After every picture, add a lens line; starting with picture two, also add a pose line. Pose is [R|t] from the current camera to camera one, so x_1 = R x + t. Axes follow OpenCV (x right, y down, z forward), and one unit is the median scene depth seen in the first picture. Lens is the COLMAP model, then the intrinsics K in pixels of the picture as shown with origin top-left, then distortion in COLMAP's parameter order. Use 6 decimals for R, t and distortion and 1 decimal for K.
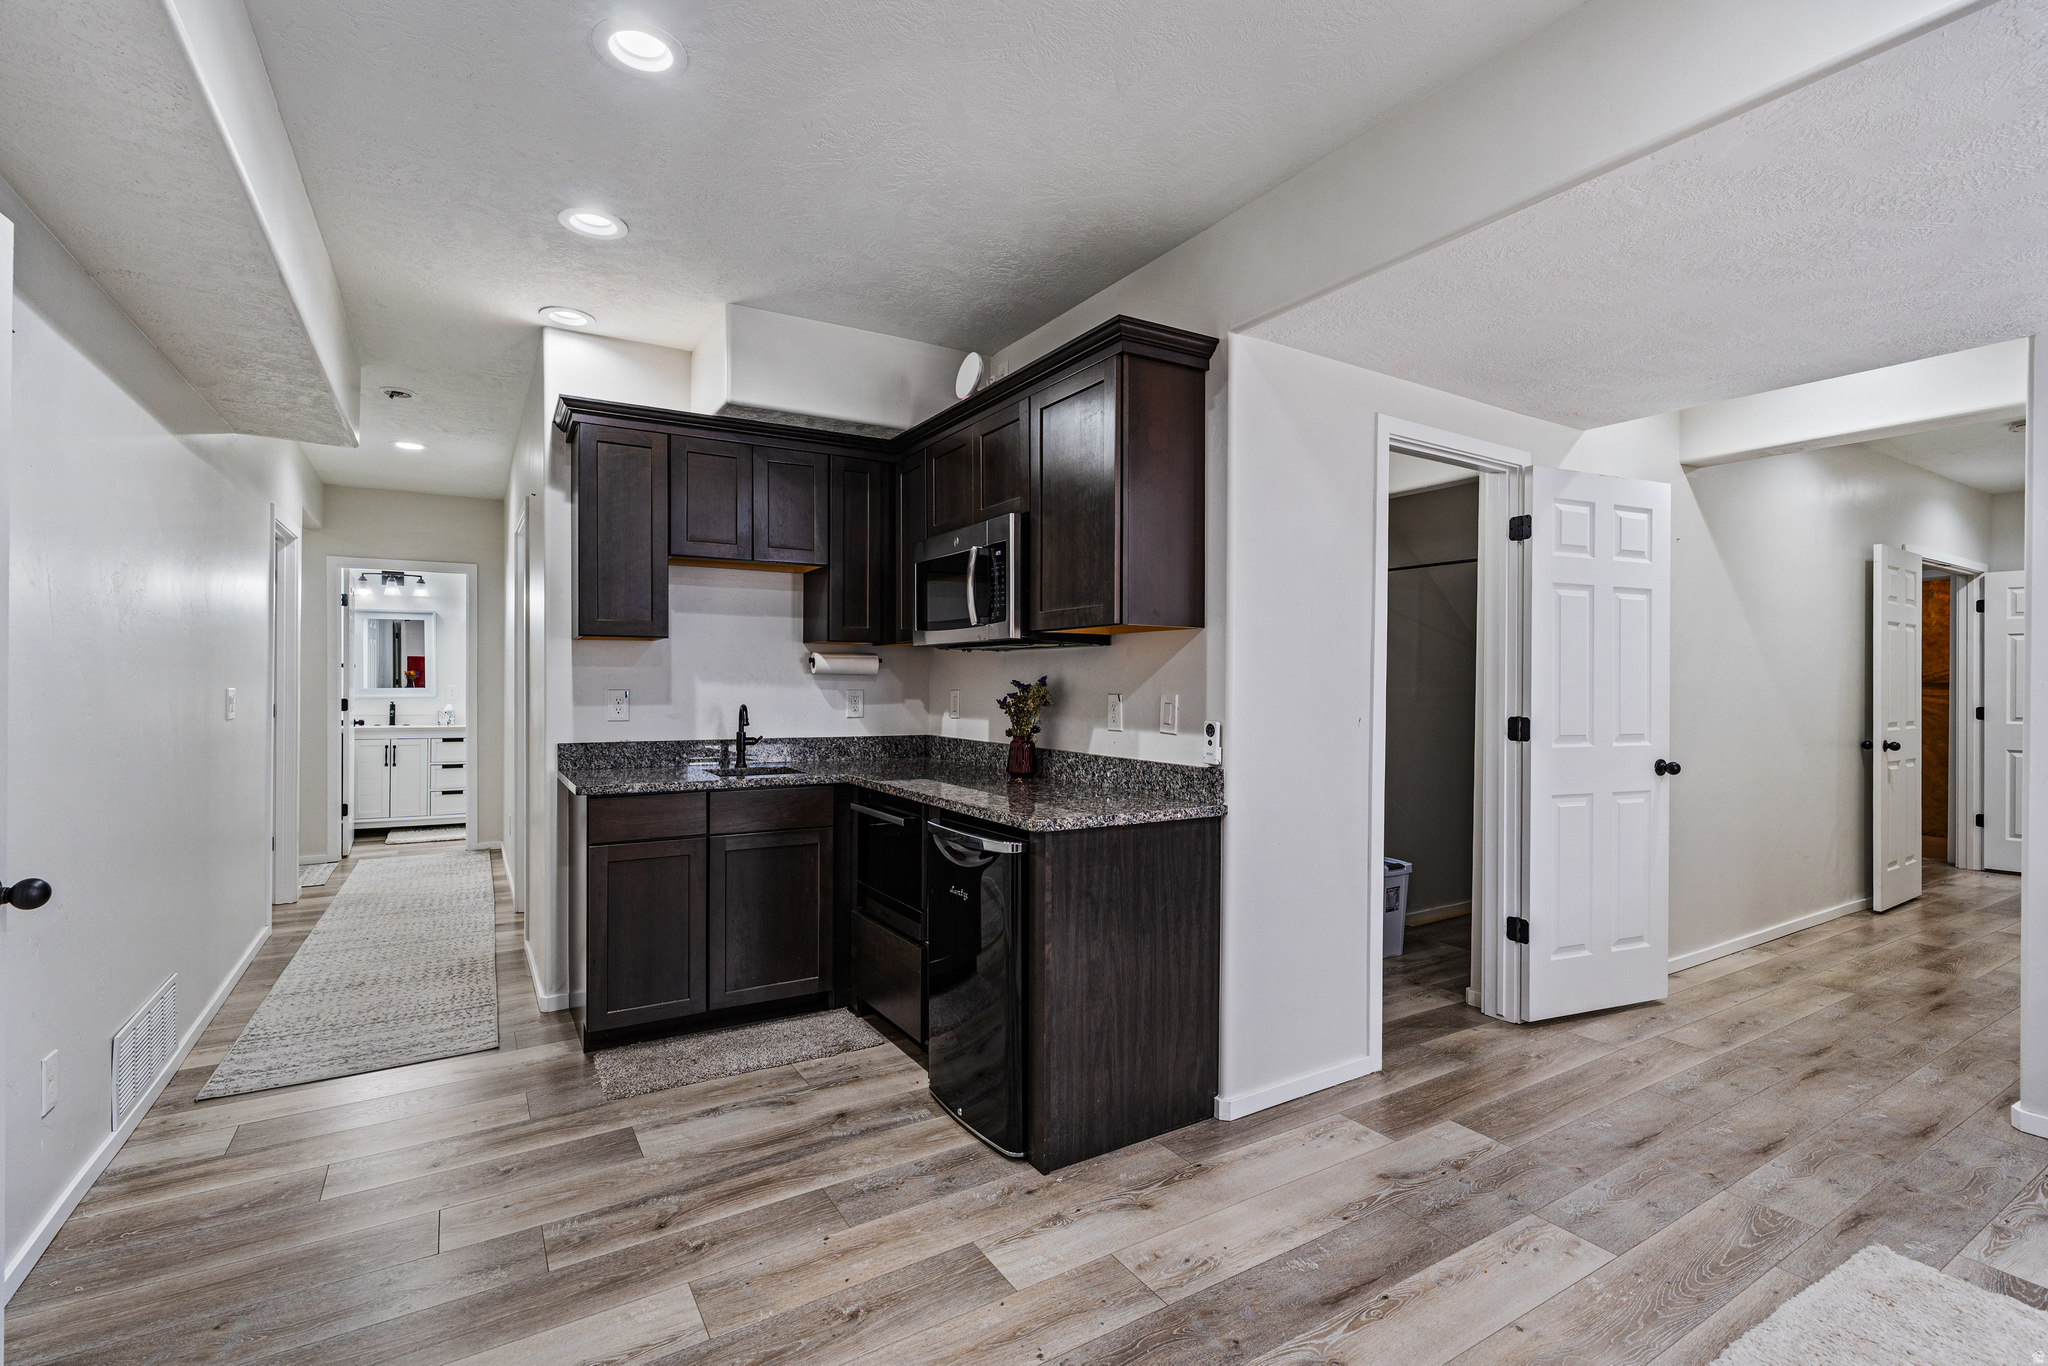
lens RADIAL K [[929.8, 0, 1035.4], [0, 929.8, 685.0], [0, 0, 1]] dist [-0.003323, 0.000260]
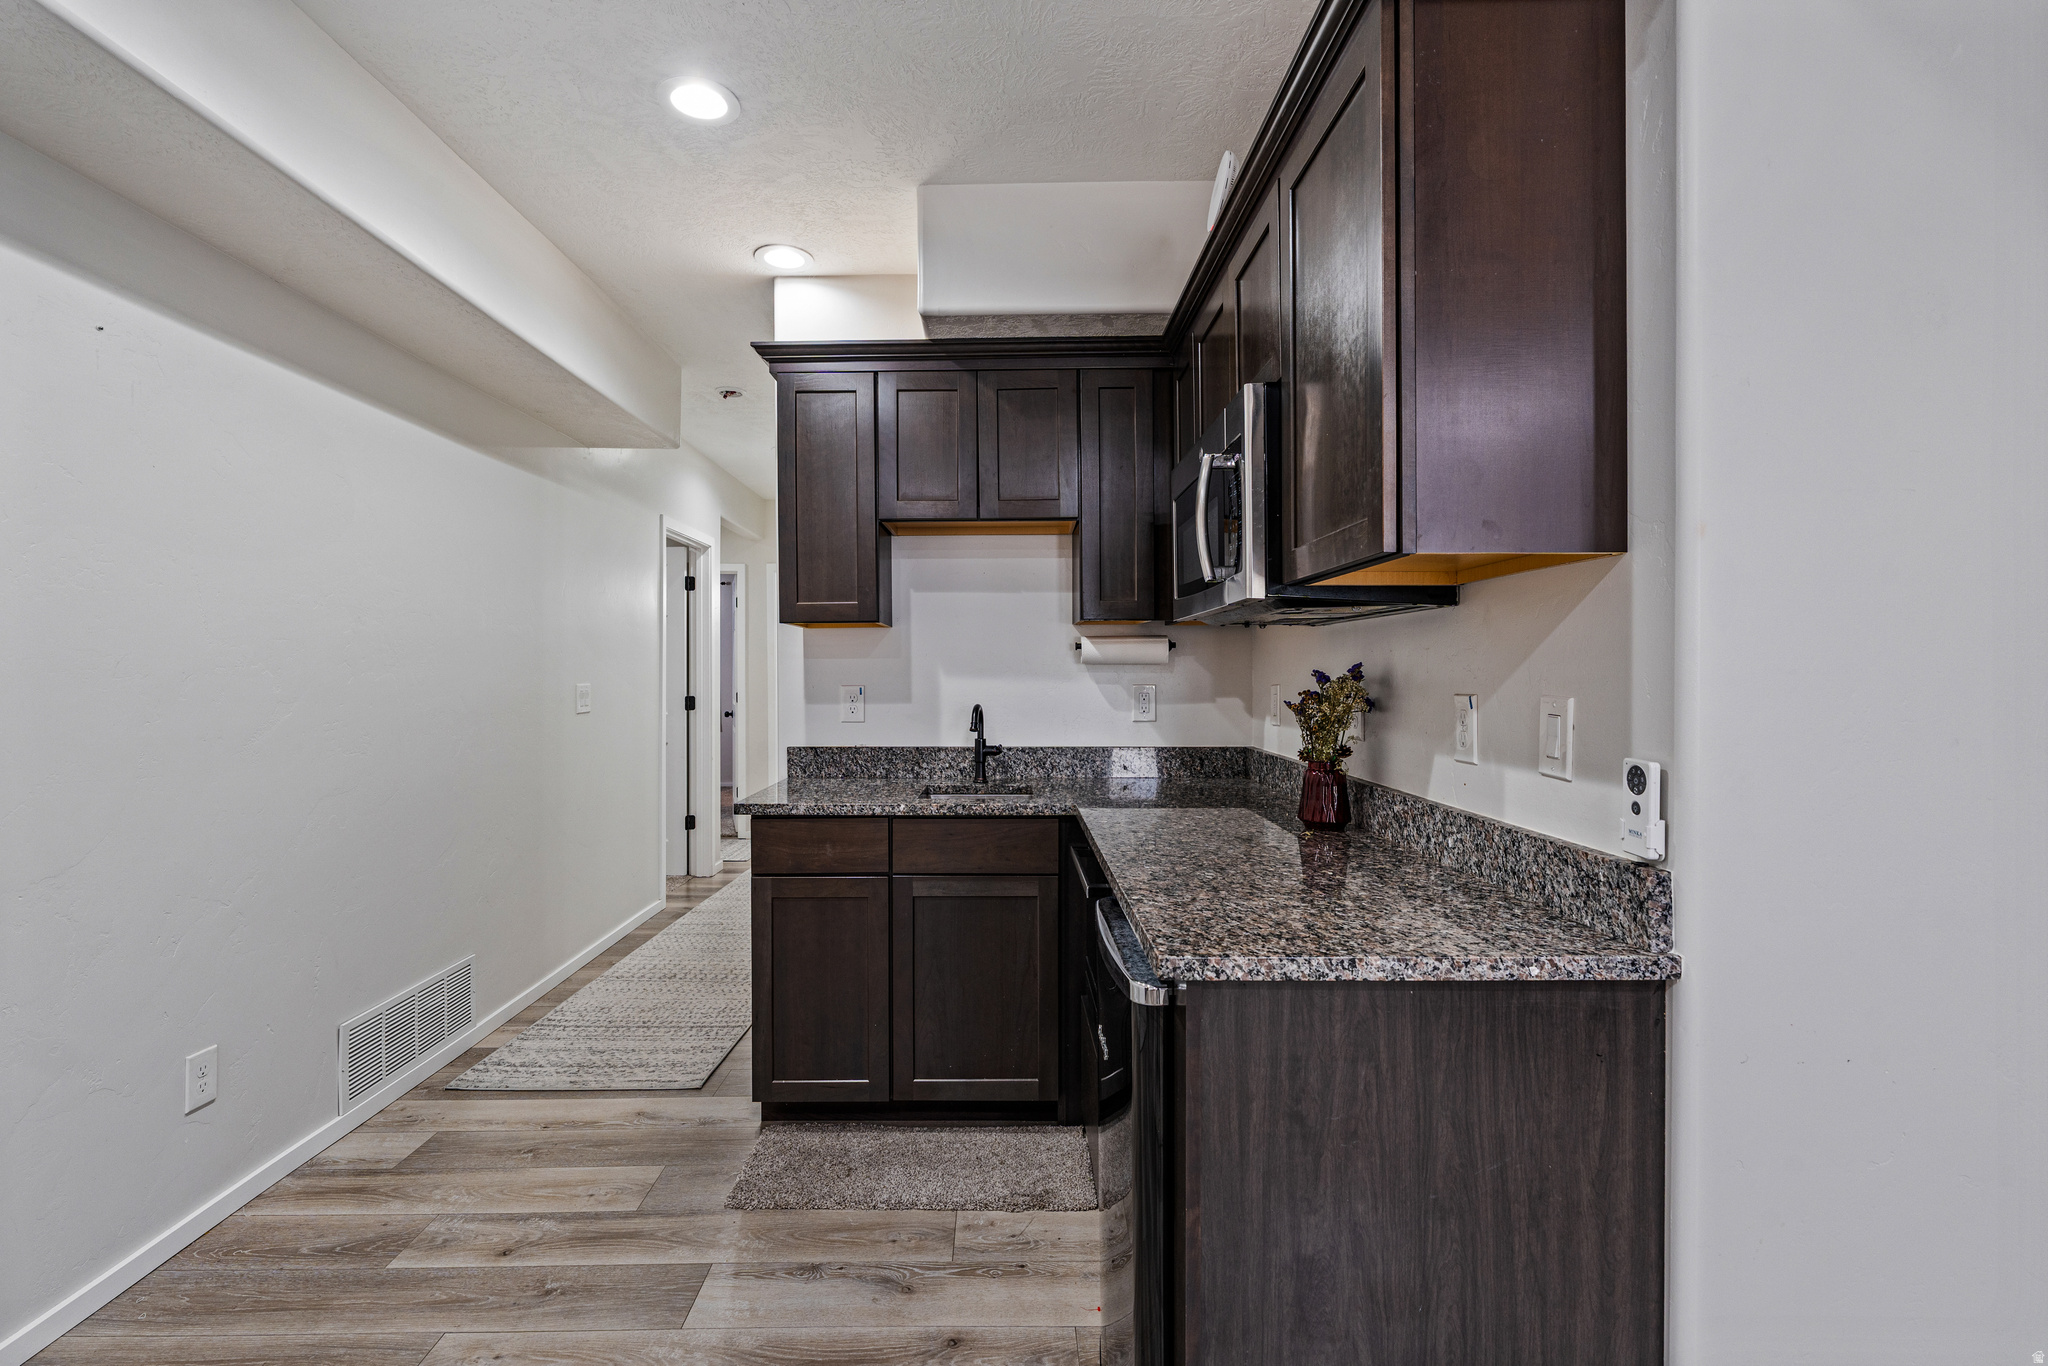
lens RADIAL K [[929.8, 0, 1008.1], [0, 929.8, 678.7], [0, 0, 1]] dist [-0.003323, 0.000260]
pose [[0.851370, -0.004361, -0.524547, 0.141039], [0.005821, 0.999982, 0.001135, -0.001624], [0.524533, -0.004020, 0.851381, 0.397524]]
